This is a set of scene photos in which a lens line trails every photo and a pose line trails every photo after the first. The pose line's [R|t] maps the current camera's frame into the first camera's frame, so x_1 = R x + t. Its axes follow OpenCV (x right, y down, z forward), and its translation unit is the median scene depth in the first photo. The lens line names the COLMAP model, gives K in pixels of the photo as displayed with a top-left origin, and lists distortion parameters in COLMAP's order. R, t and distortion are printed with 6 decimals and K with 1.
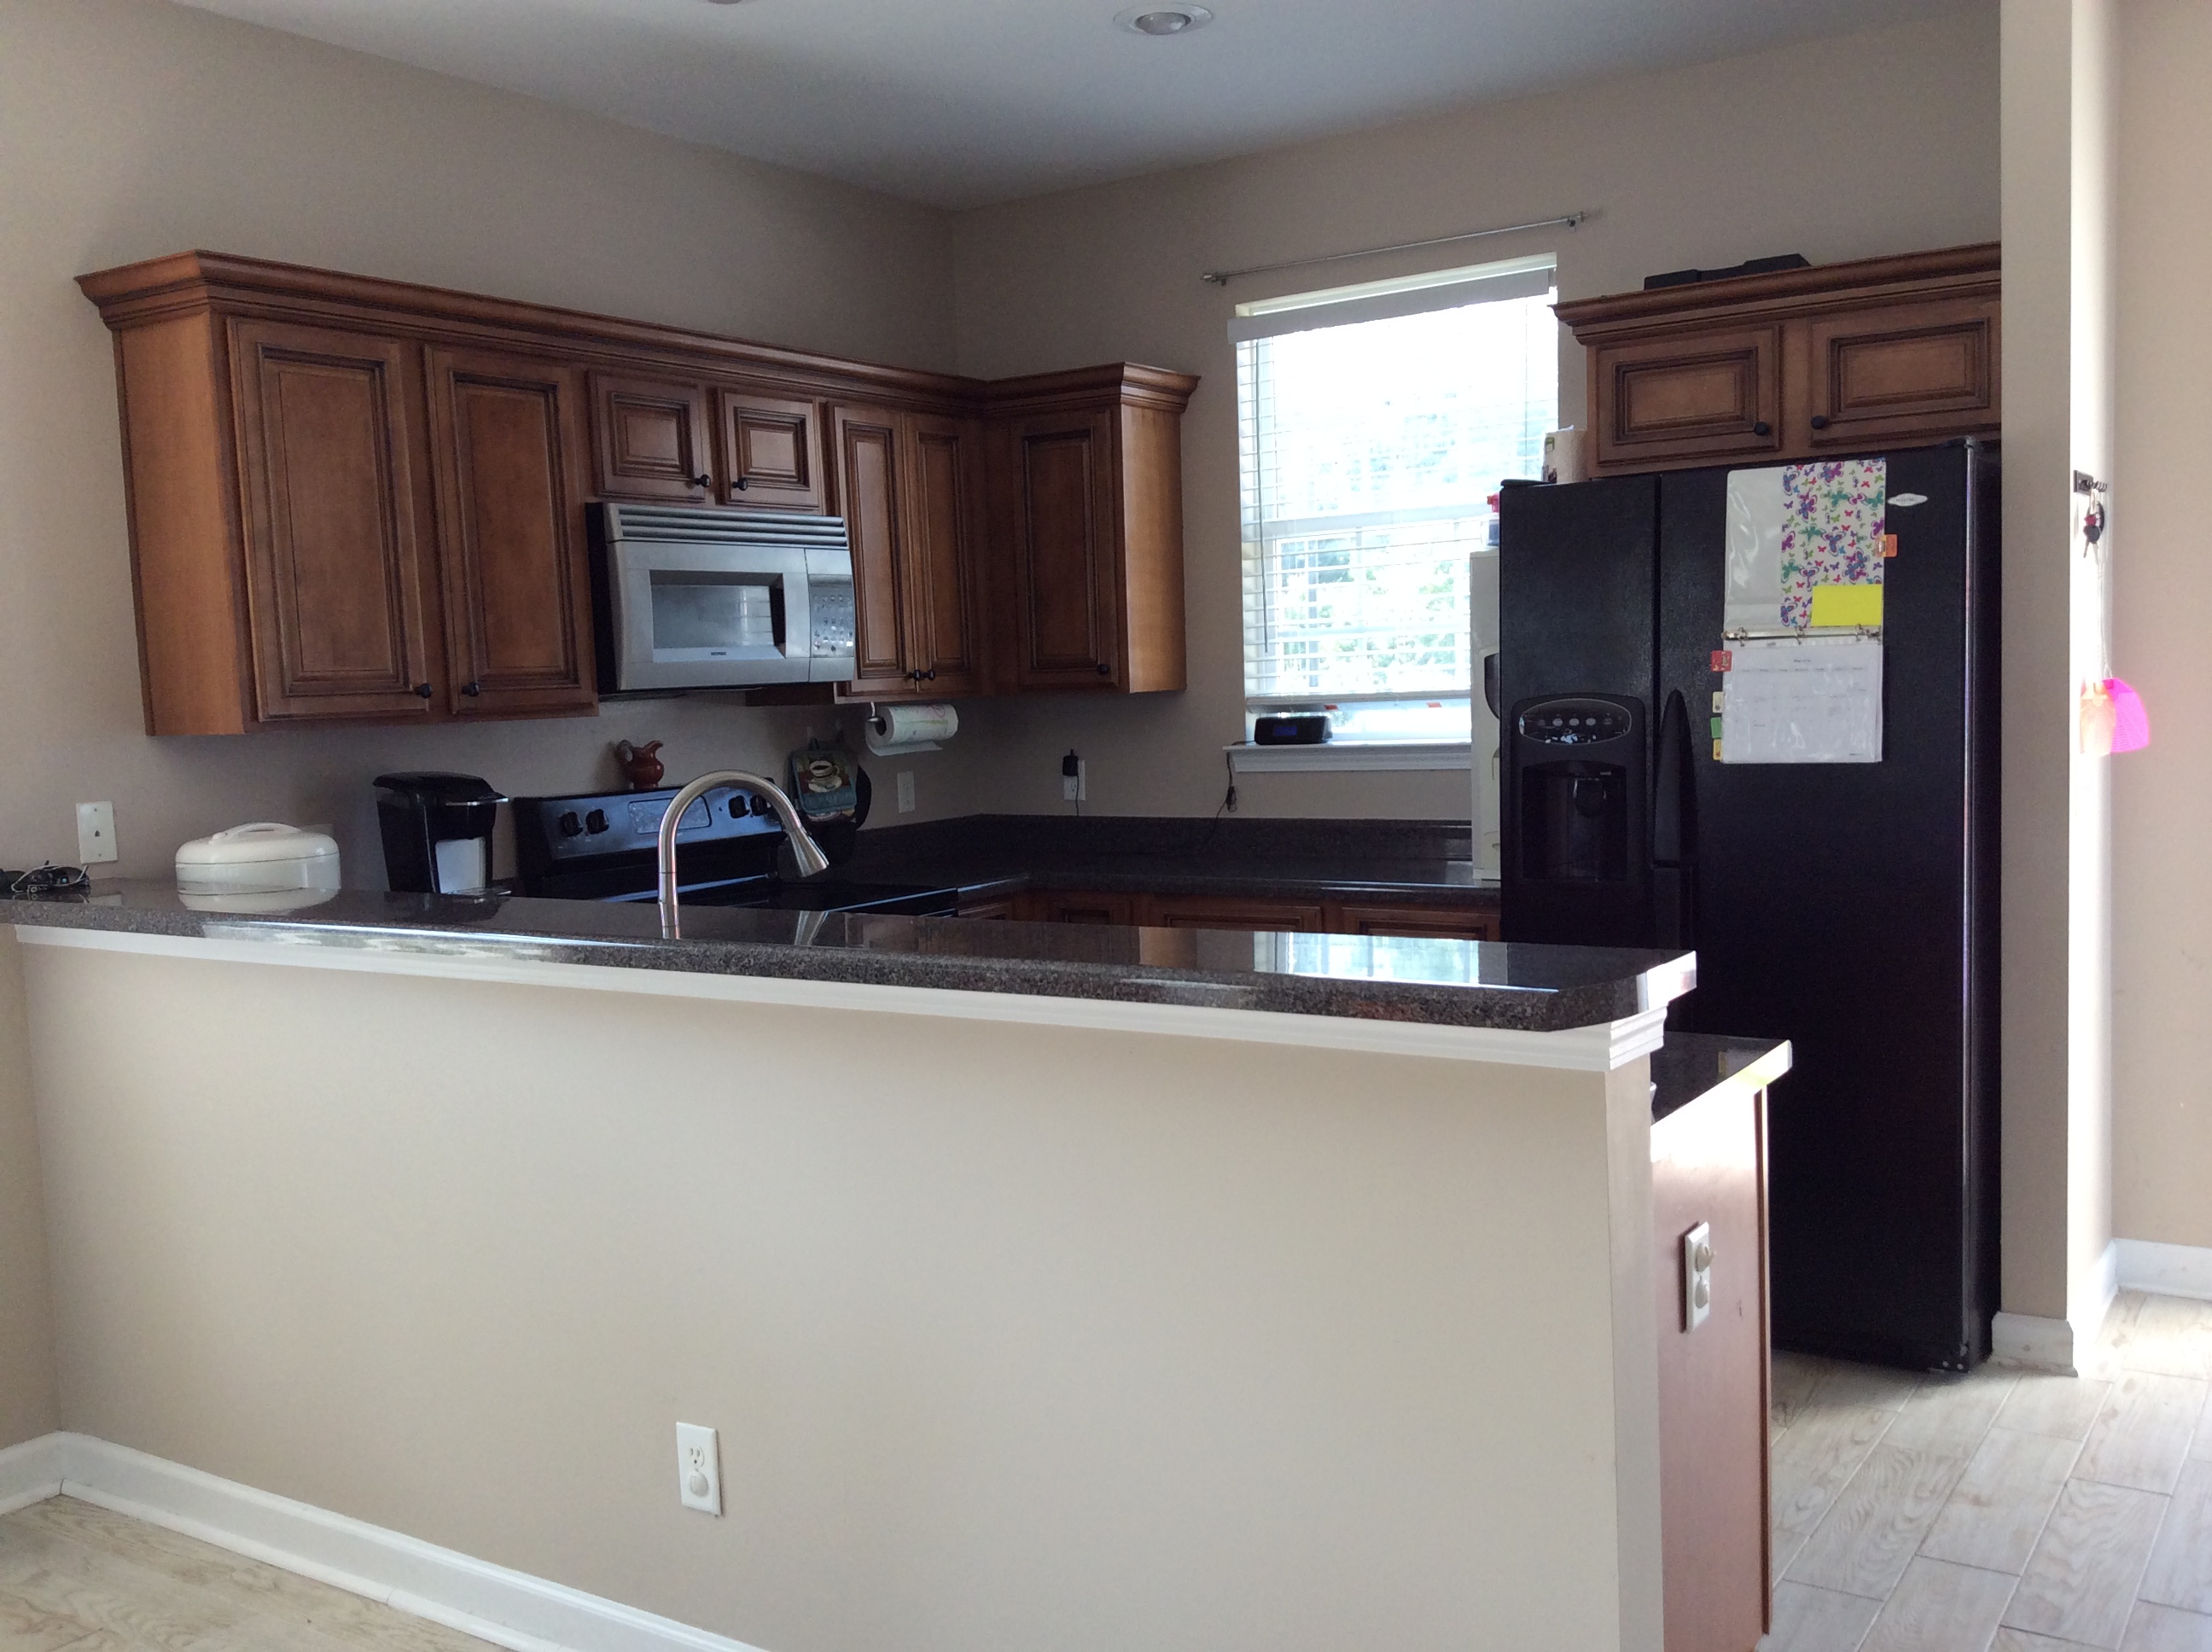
lens RADIAL K [[2063.9, 0, 1105.4], [0, 2063.9, 829.1], [0, 0, 1]] dist [-0.029262, 0.000000]
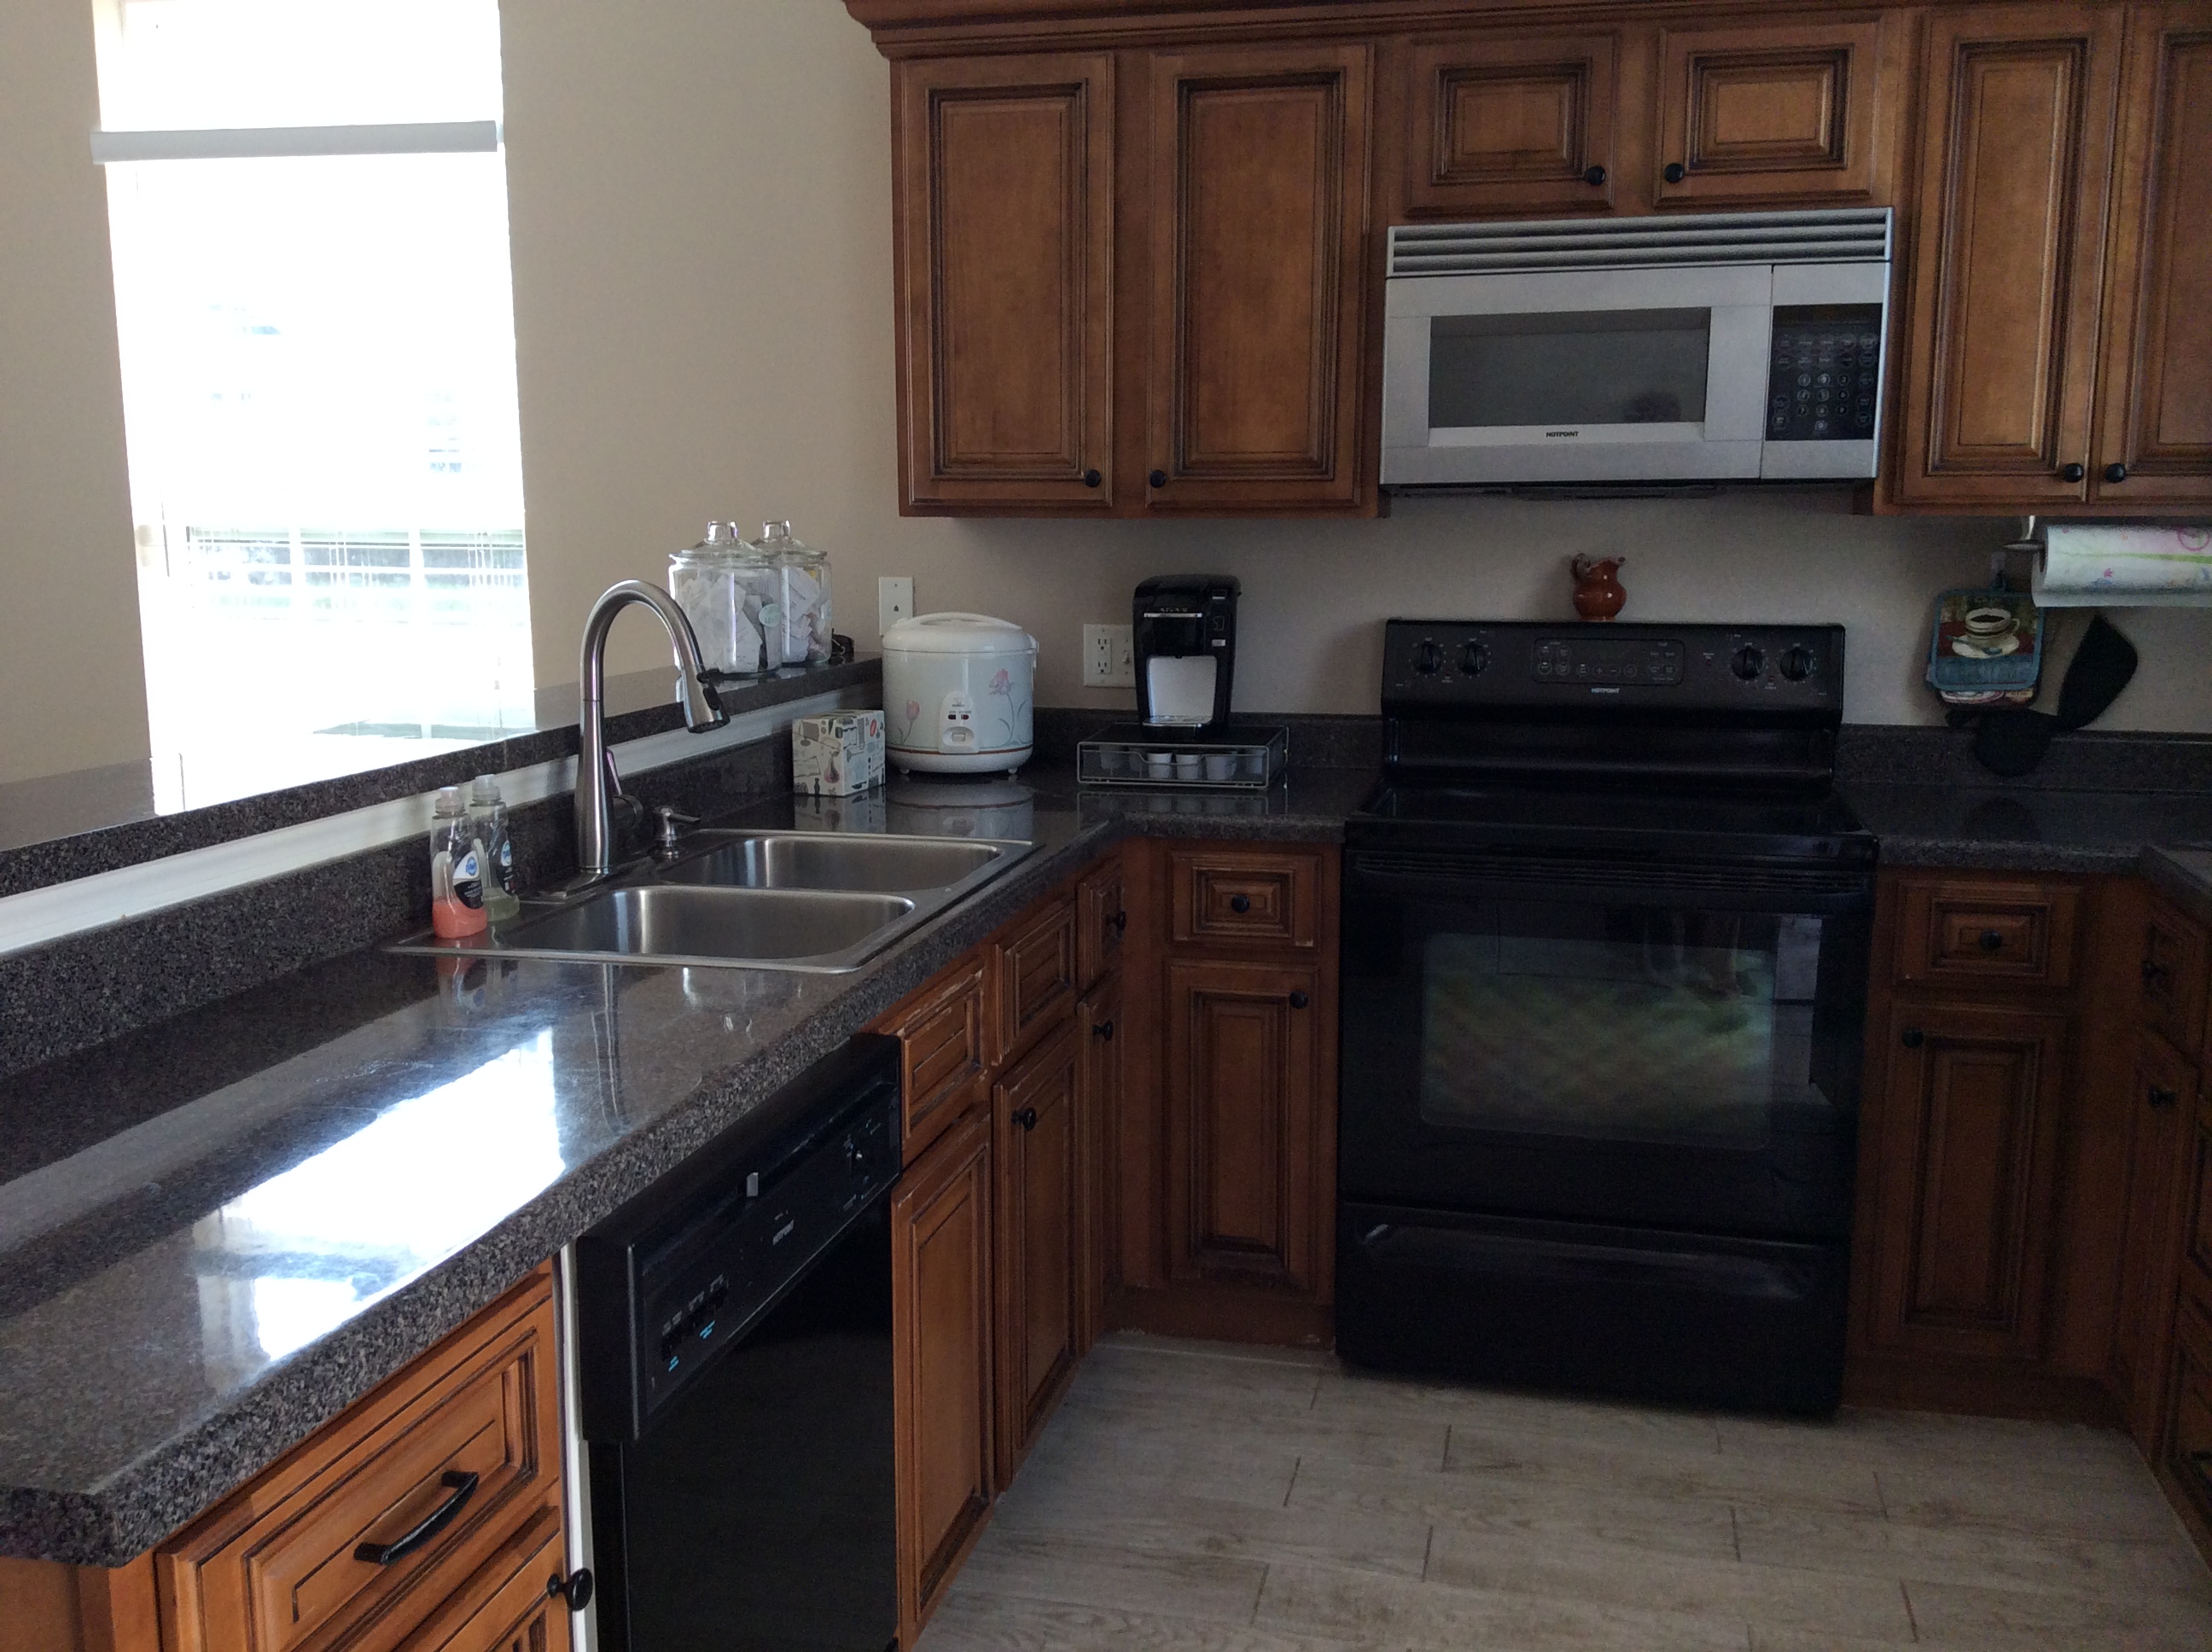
lens RADIAL K [[2063.9, 0, 1103.2], [0, 2063.9, 830.5], [0, 0, 1]] dist [-0.029262, 0.000000]
pose [[0.349080, 0.178648, -0.919907, 0.436640], [-0.078415, 0.983786, 0.161297, -0.056787], [0.933806, 0.015829, 0.357429, 0.646382]]
